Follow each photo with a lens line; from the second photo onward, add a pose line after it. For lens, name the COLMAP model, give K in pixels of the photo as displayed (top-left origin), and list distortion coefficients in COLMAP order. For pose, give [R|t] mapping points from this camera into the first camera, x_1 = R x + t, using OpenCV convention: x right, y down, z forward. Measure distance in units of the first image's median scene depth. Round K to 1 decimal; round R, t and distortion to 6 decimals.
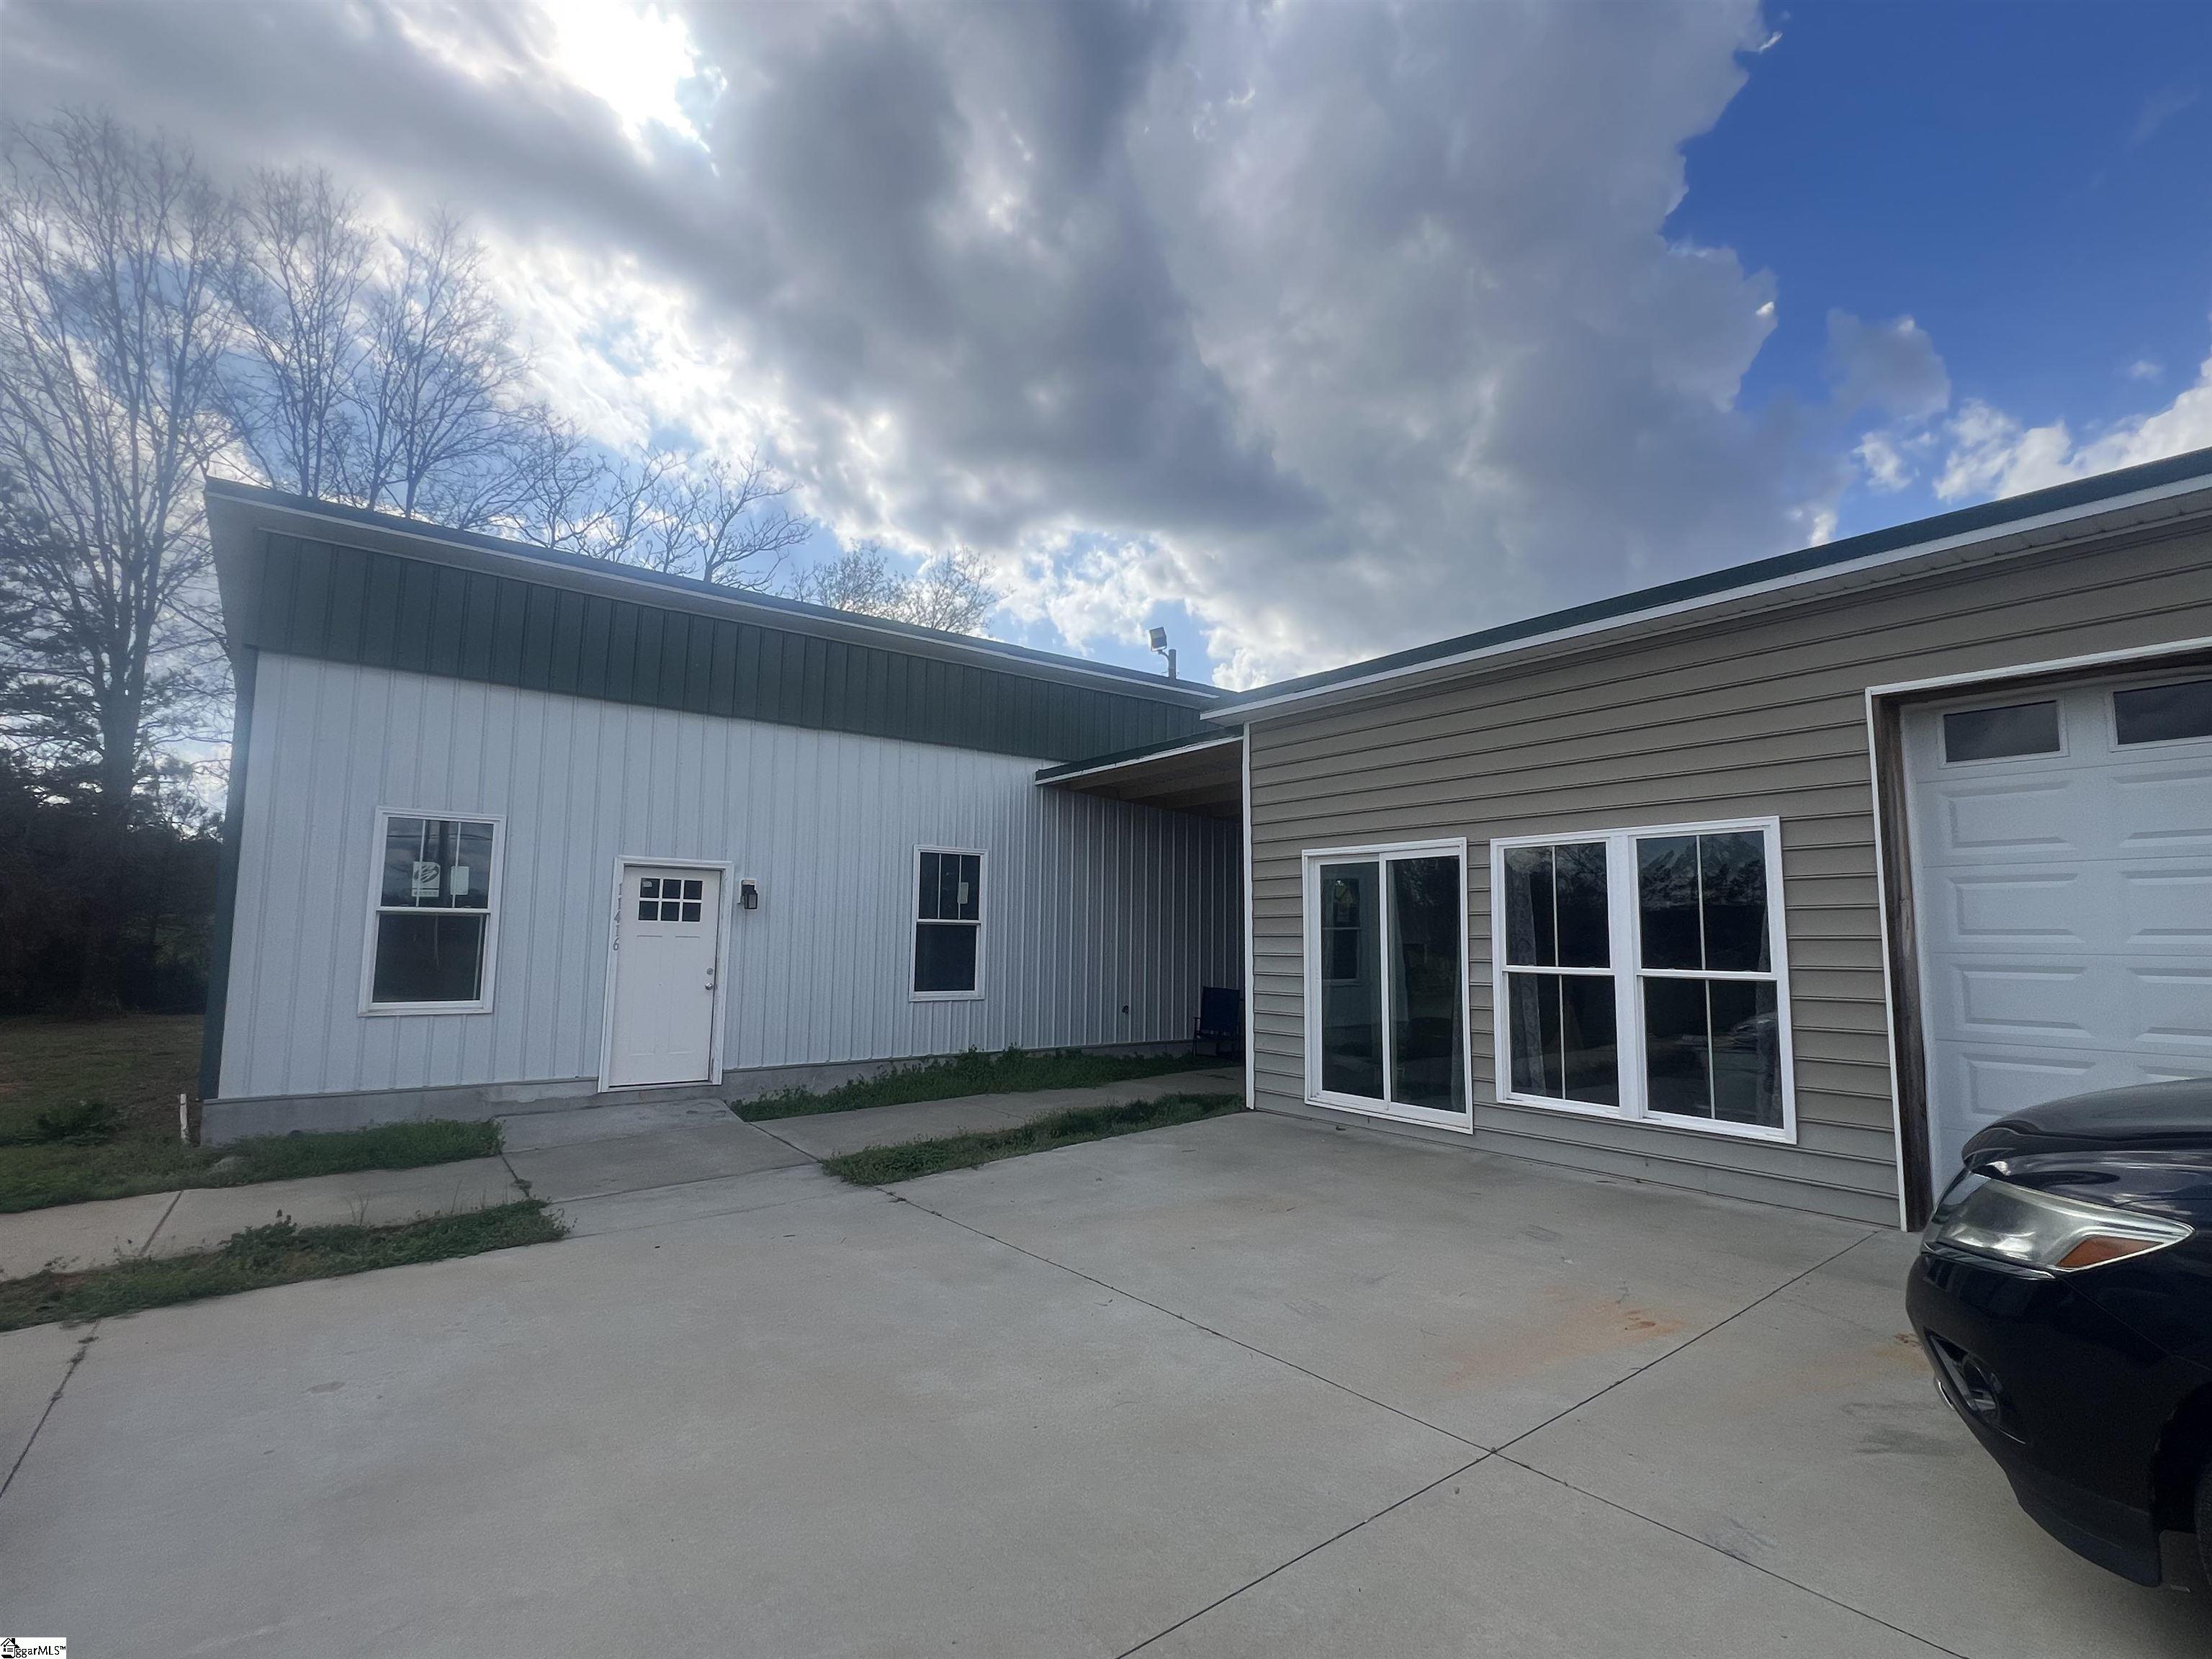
lens RADIAL K [[1033.3, 0, 1105.7], [0, 1033.3, 824.9], [0, 0, 1]] dist [-0.001937, -0.000872]
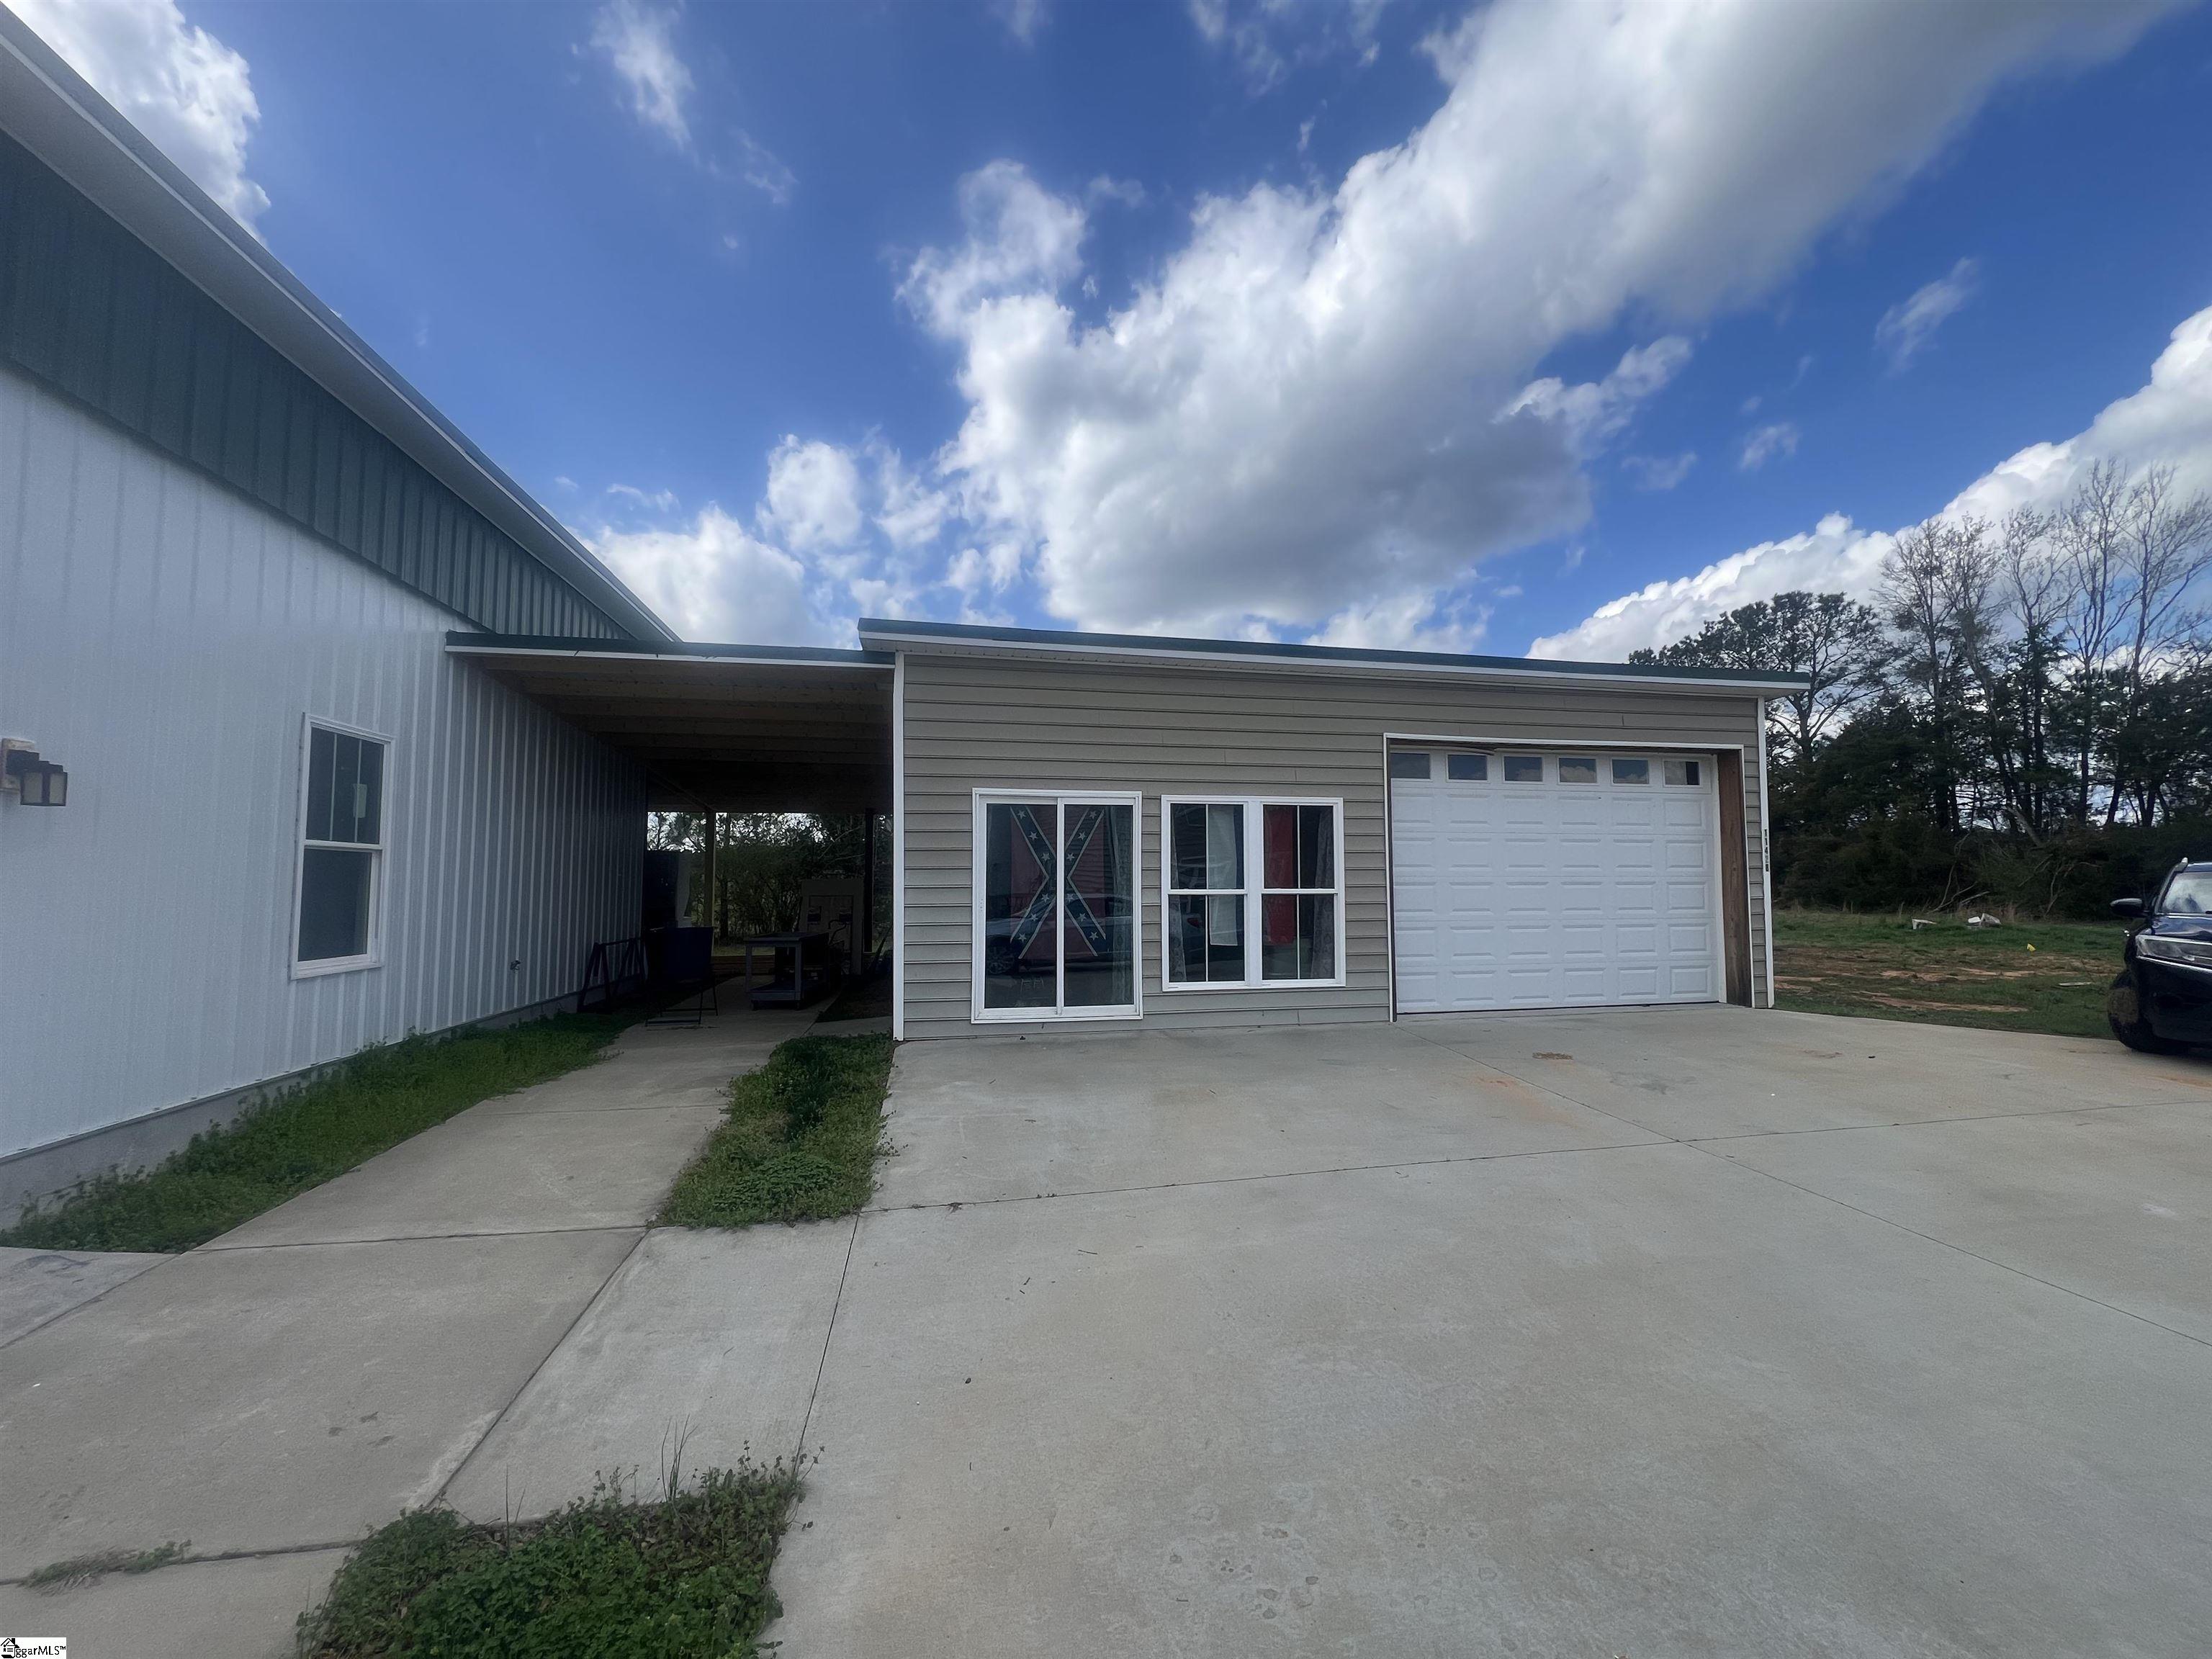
lens RADIAL K [[883.4, 0, 1111.5], [0, 883.4, 820.0], [0, 0, 1]] dist [0.001947, -0.000816]
pose [[0.431107, 0.053431, 0.900717, -0.621087], [-0.093101, 0.995551, -0.014496, 0.062622], [-0.897485, -0.077608, 0.434164, 0.519618]]
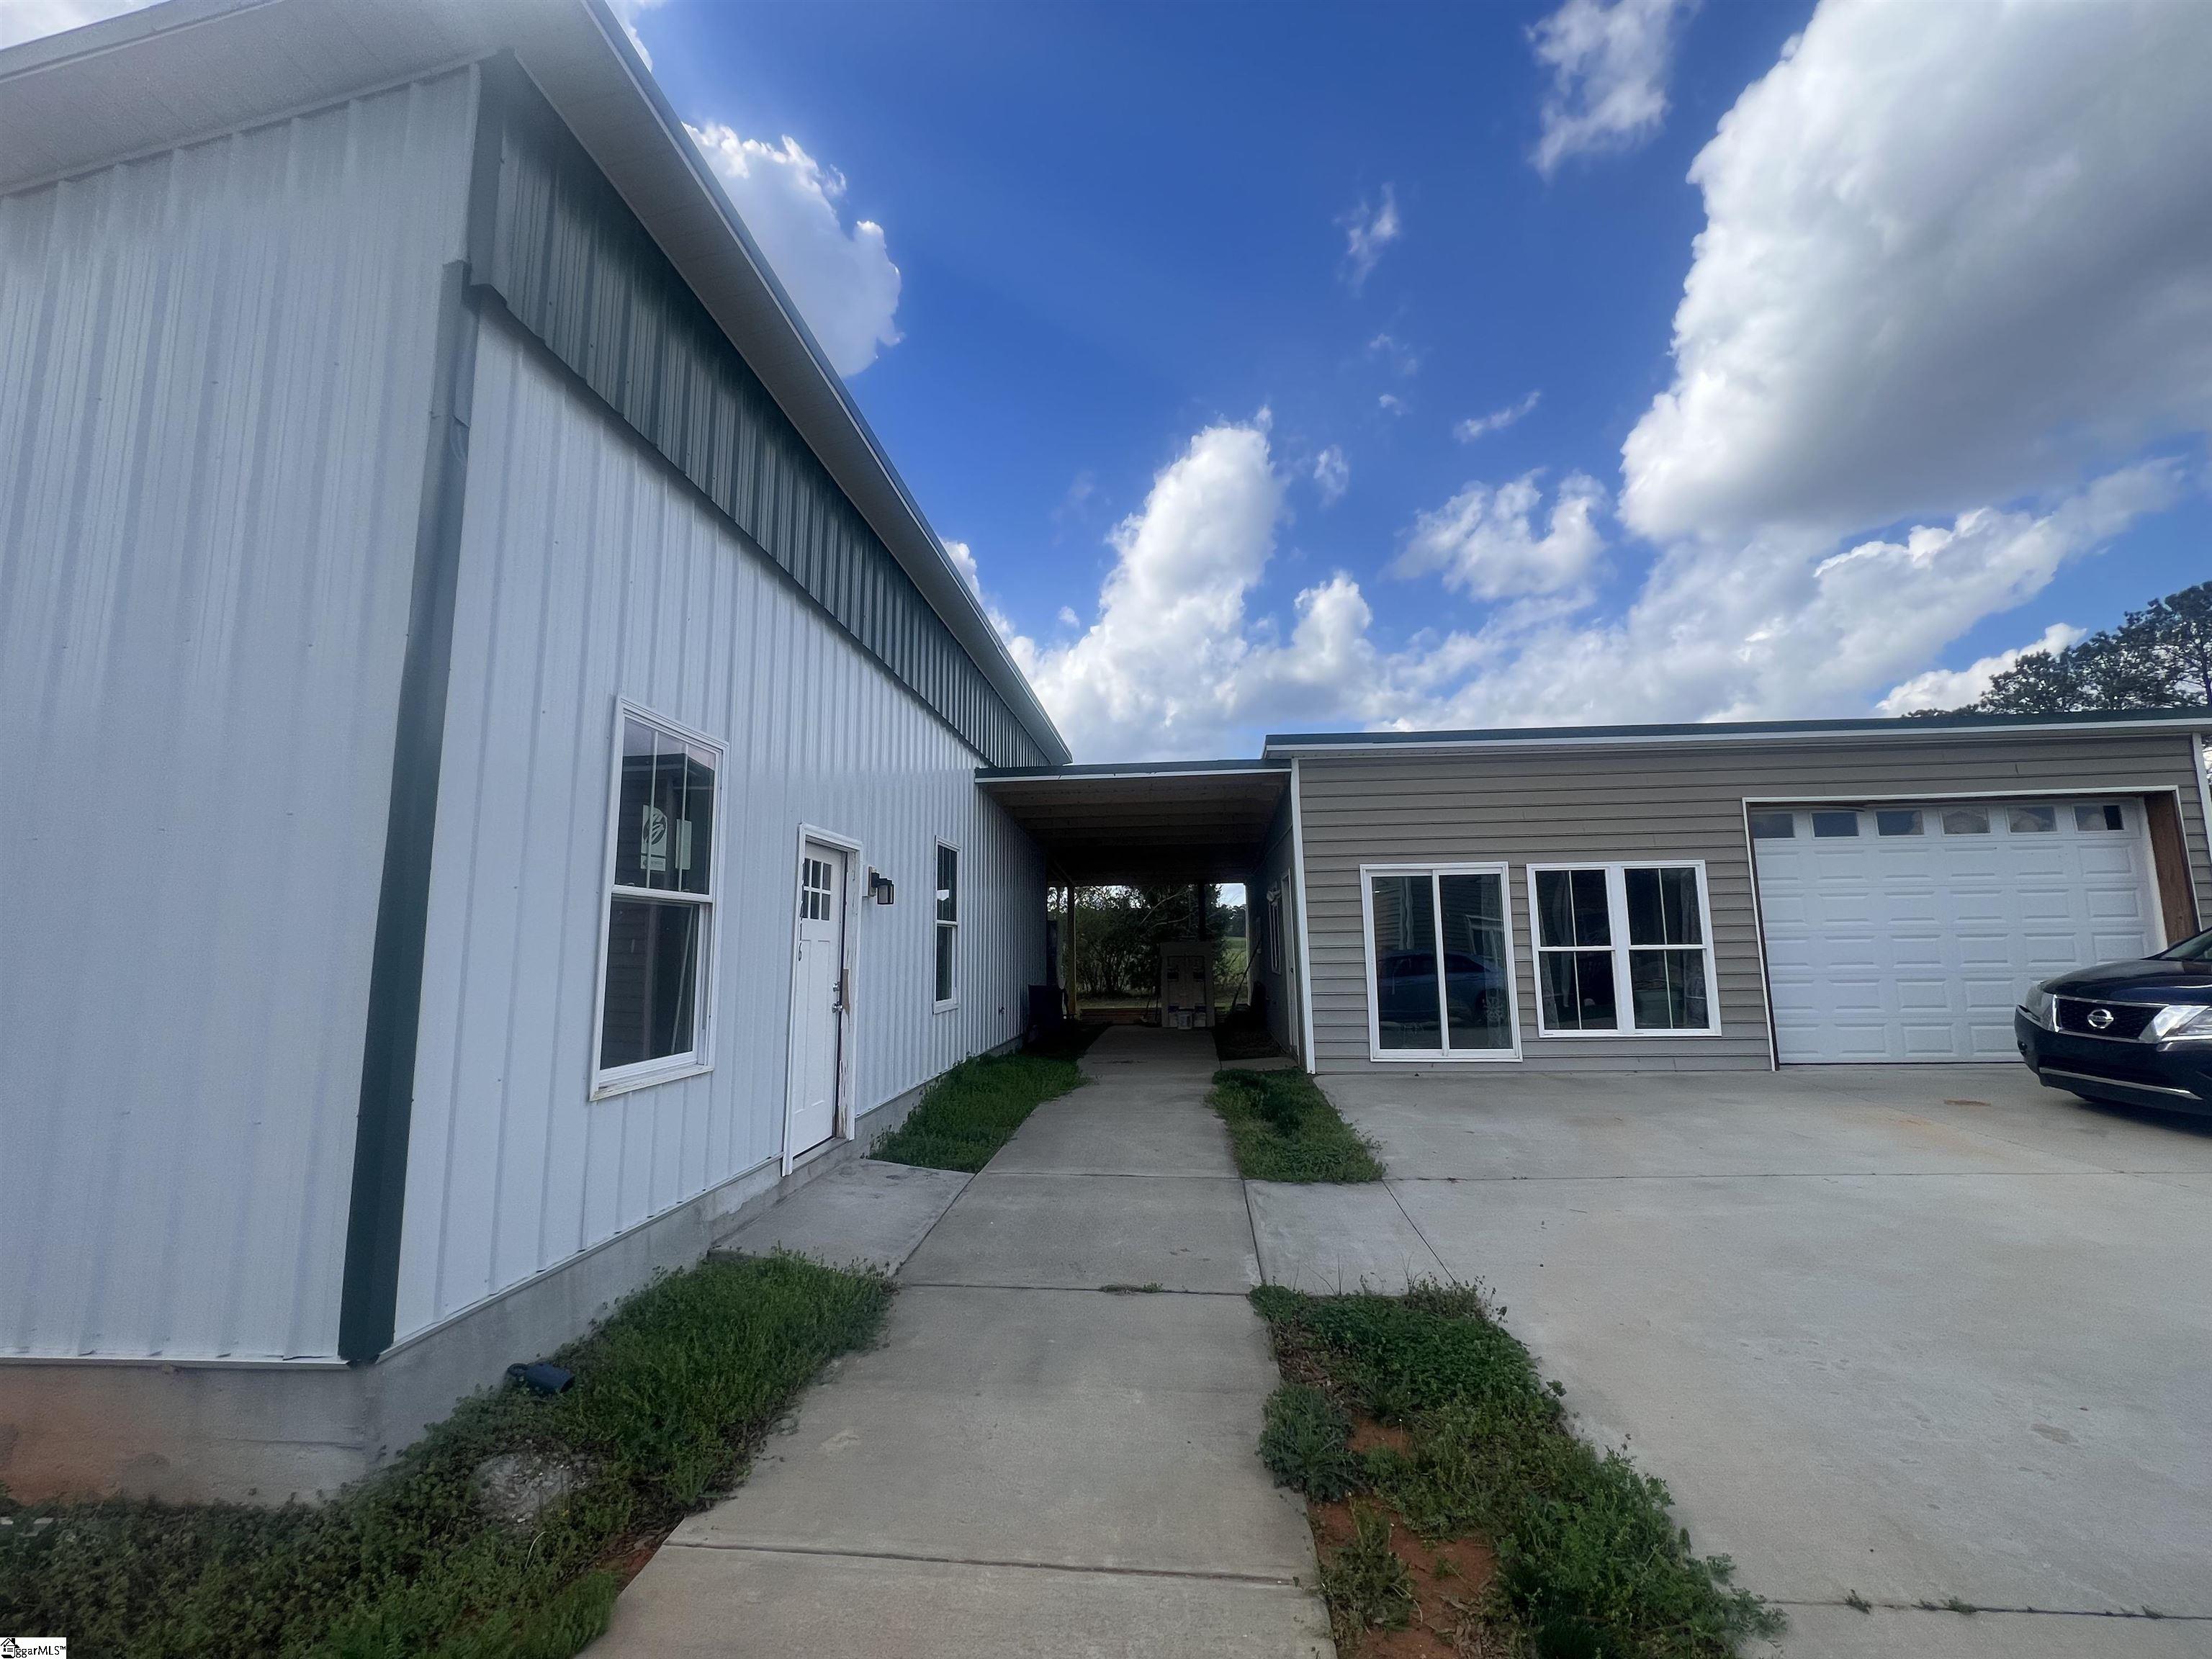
lens RADIAL K [[890.7, 0, 1112.4], [0, 890.7, 833.8], [0, 0, 1]] dist [0.001601, 0.000082]
pose [[0.658510, 0.075650, 0.748760, -0.928417], [-0.061102, 0.997025, -0.046996, 0.062756], [-0.750088, -0.014803, 0.661173, 0.546418]]
